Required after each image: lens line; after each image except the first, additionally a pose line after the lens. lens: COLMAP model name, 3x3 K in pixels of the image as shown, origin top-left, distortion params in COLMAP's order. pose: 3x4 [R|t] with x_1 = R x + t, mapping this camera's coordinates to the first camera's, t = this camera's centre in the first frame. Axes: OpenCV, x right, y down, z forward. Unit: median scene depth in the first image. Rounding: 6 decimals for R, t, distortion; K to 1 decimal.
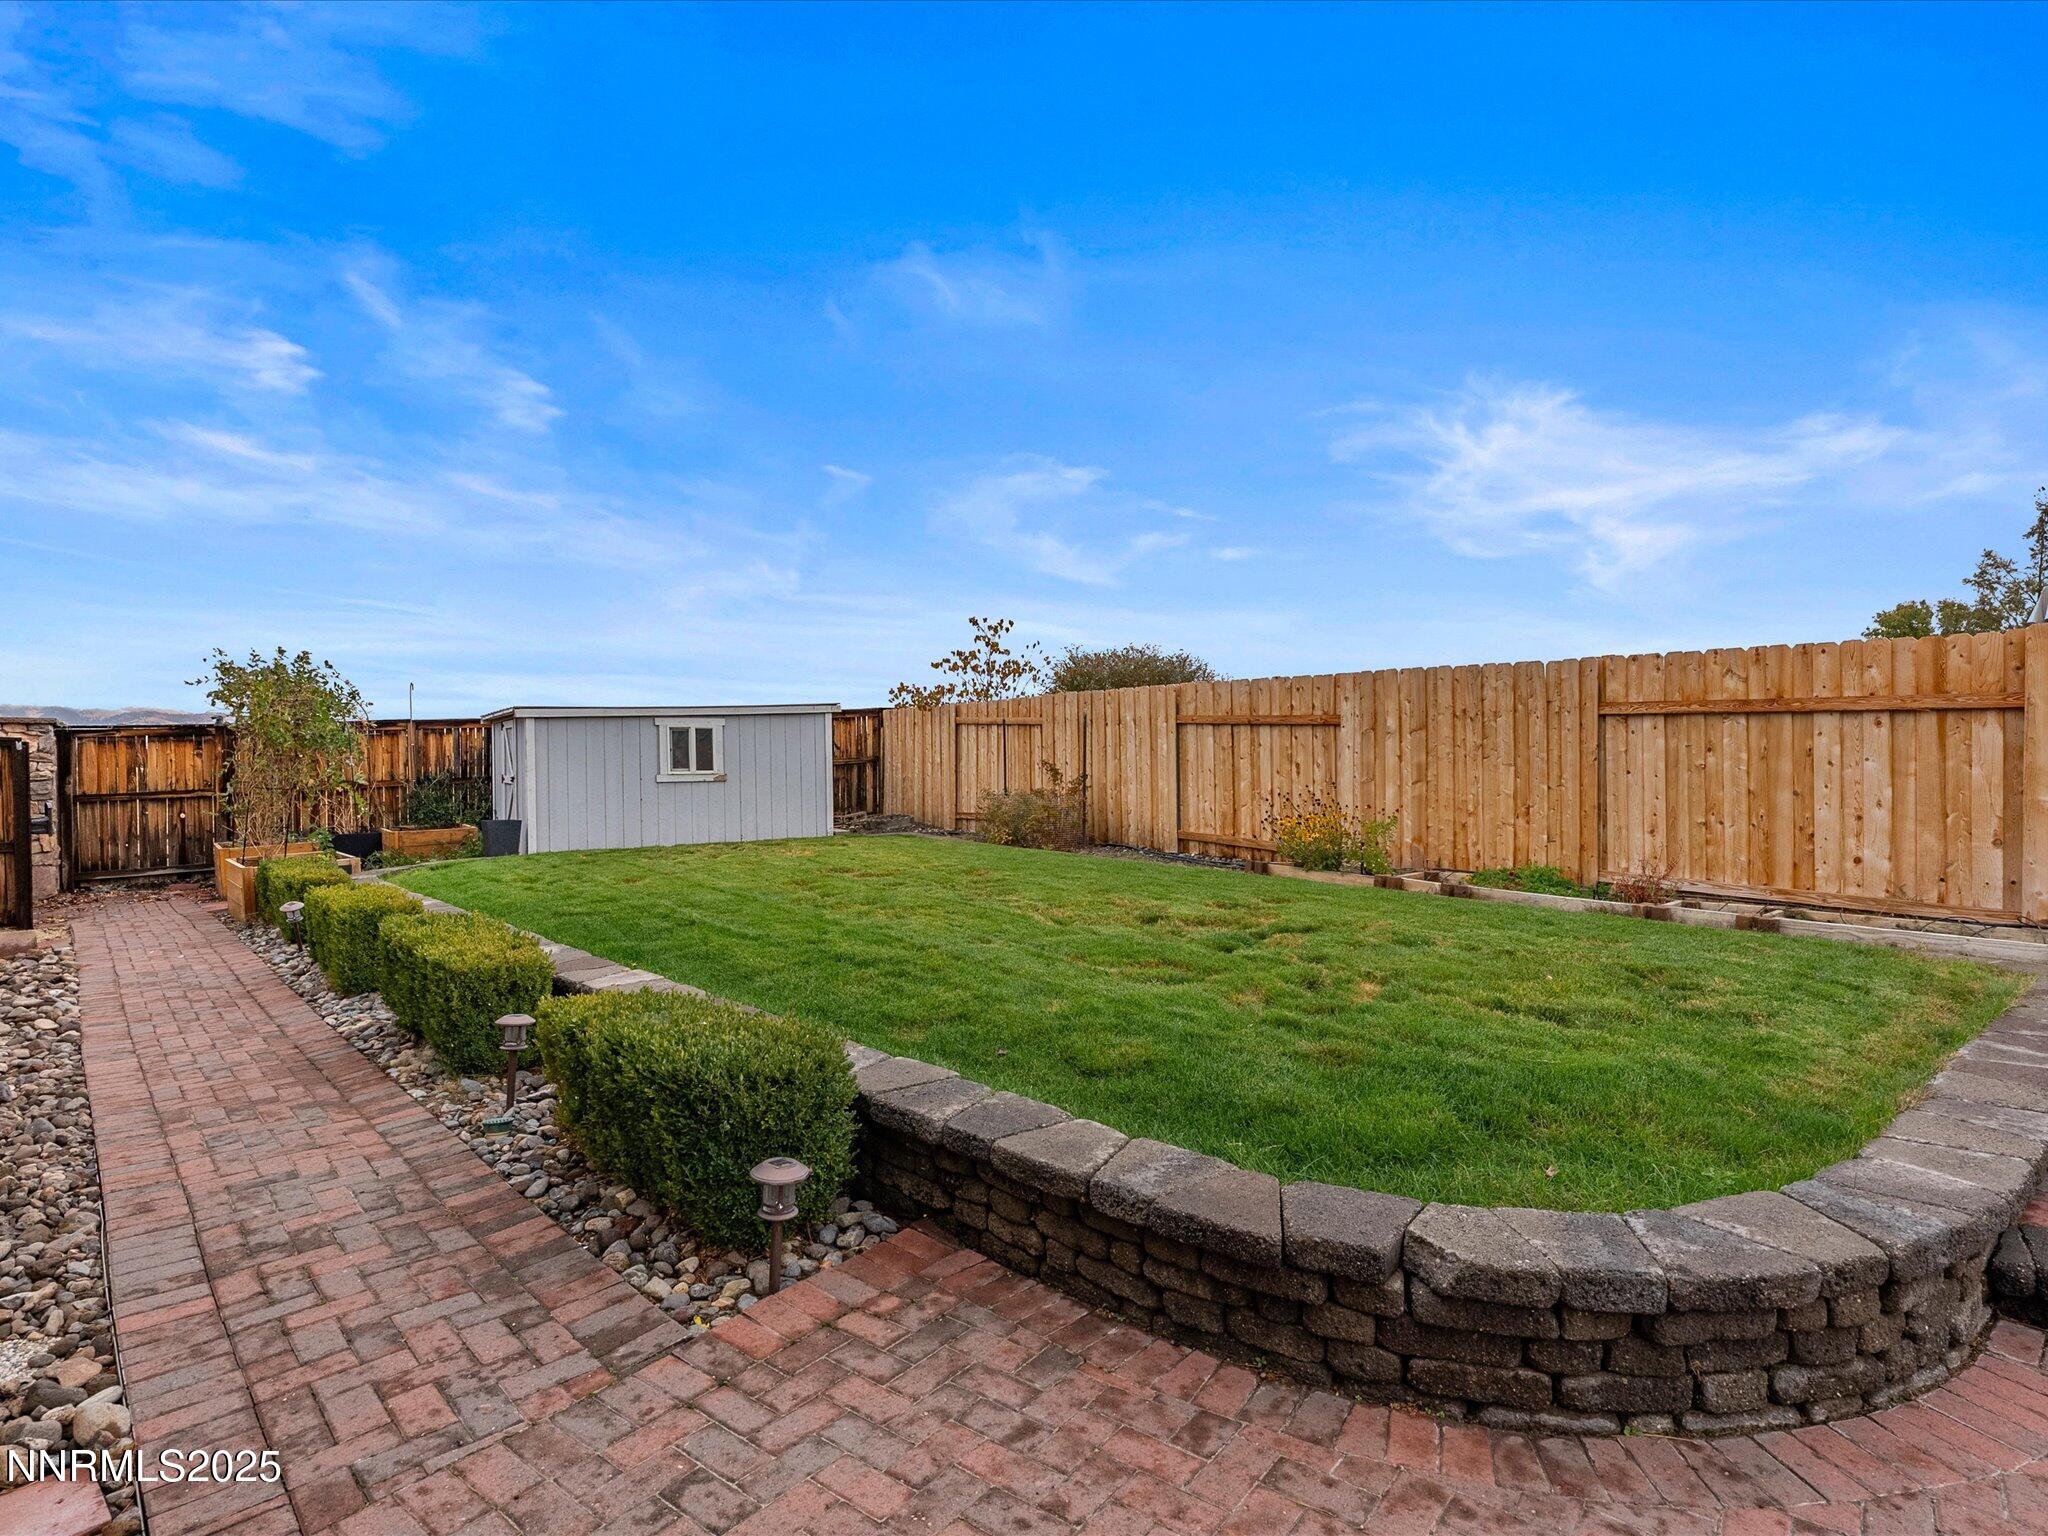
lens RADIAL K [[1043.6, 0, 1024.0], [0, 1043.6, 768.0], [0, 0, 1]] dist [-0.004932, 0.000470]
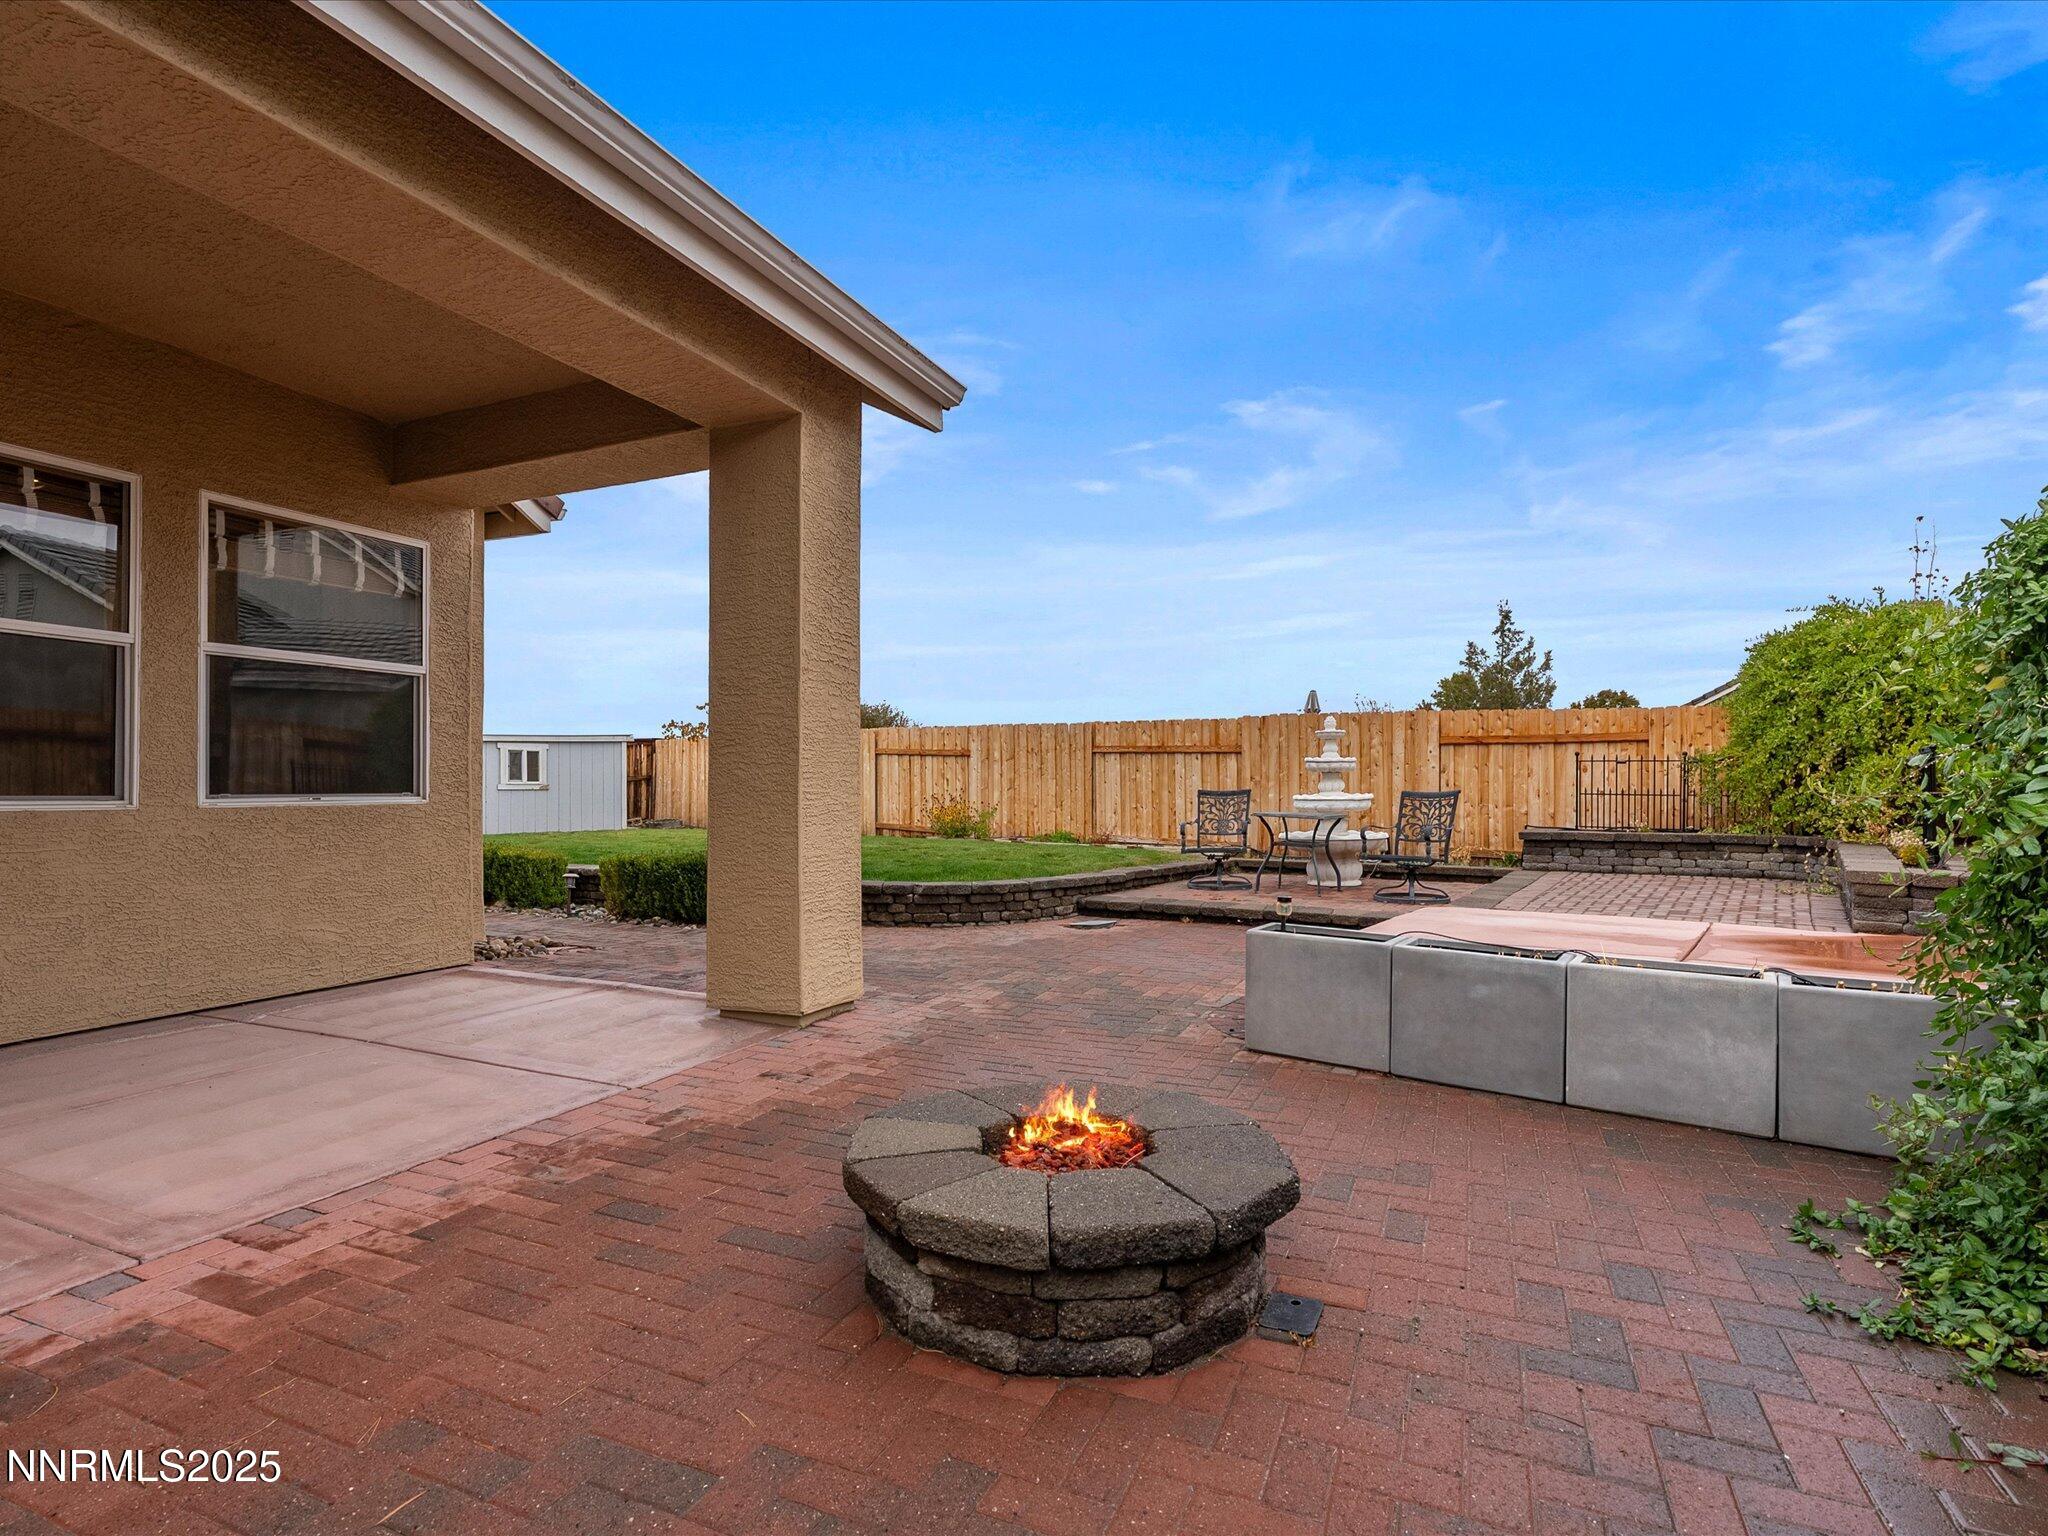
lens RADIAL K [[1043.6, 0, 1024.0], [0, 1043.6, 768.0], [0, 0, 1]] dist [-0.004932, 0.000470]
pose [[0.964171, 0.014817, 0.264866, -0.058430], [-0.006258, 0.999432, -0.033127, 0.032153], [-0.265206, 0.030282, 0.963716, -0.619995]]
